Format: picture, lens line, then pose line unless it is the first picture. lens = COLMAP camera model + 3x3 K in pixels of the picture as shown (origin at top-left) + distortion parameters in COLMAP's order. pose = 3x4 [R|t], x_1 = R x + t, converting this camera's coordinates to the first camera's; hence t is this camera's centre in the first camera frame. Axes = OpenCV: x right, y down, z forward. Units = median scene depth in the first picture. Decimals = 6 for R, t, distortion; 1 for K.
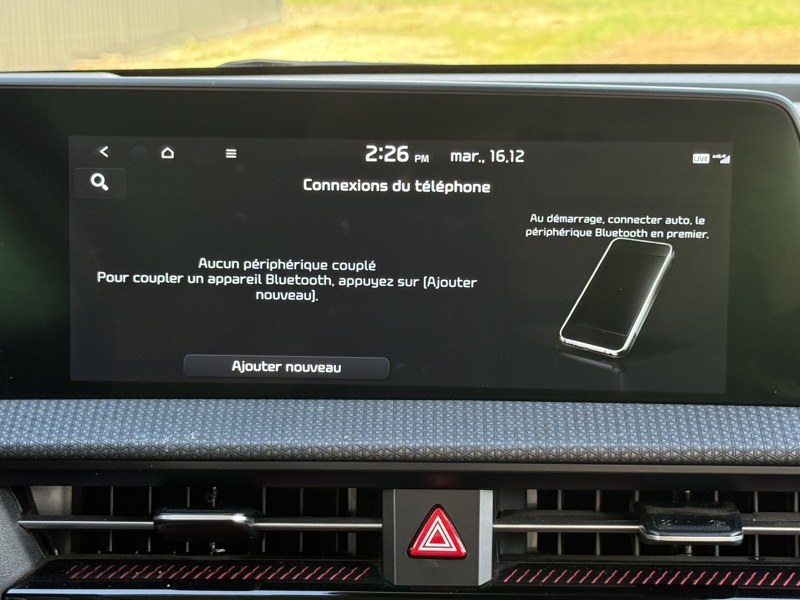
lens RADIAL K [[1909.1, 0, 396.2], [0, 1909.1, 303.5], [0, 0, 1]] dist [0.147057, 0.000000]
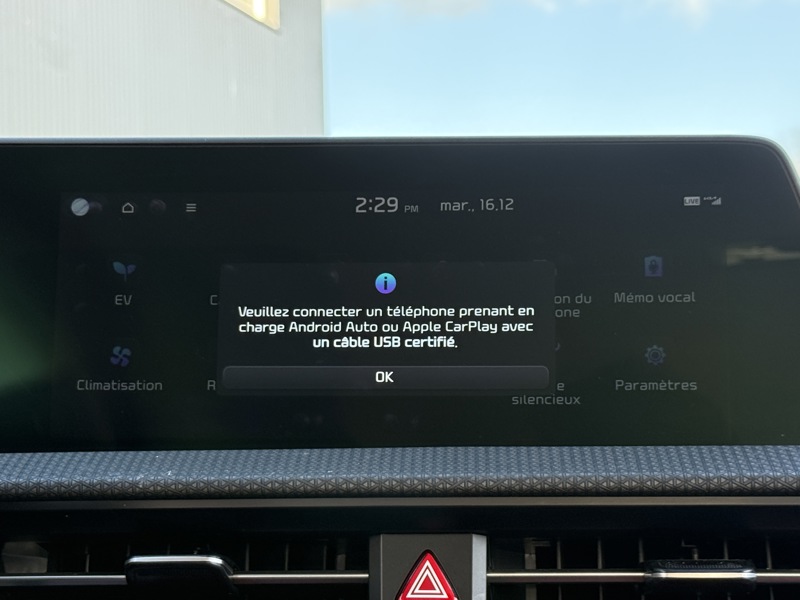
lens RADIAL K [[1662.9, 0, 394.4], [0, 1662.9, 286.6], [0, 0, 1]] dist [0.154066, 0.000000]
pose [[0.999707, -0.003844, -0.023897, 0.025502], [-0.002736, 0.963029, -0.269383, 0.200904], [0.024049, 0.269369, 0.962737, 0.175412]]
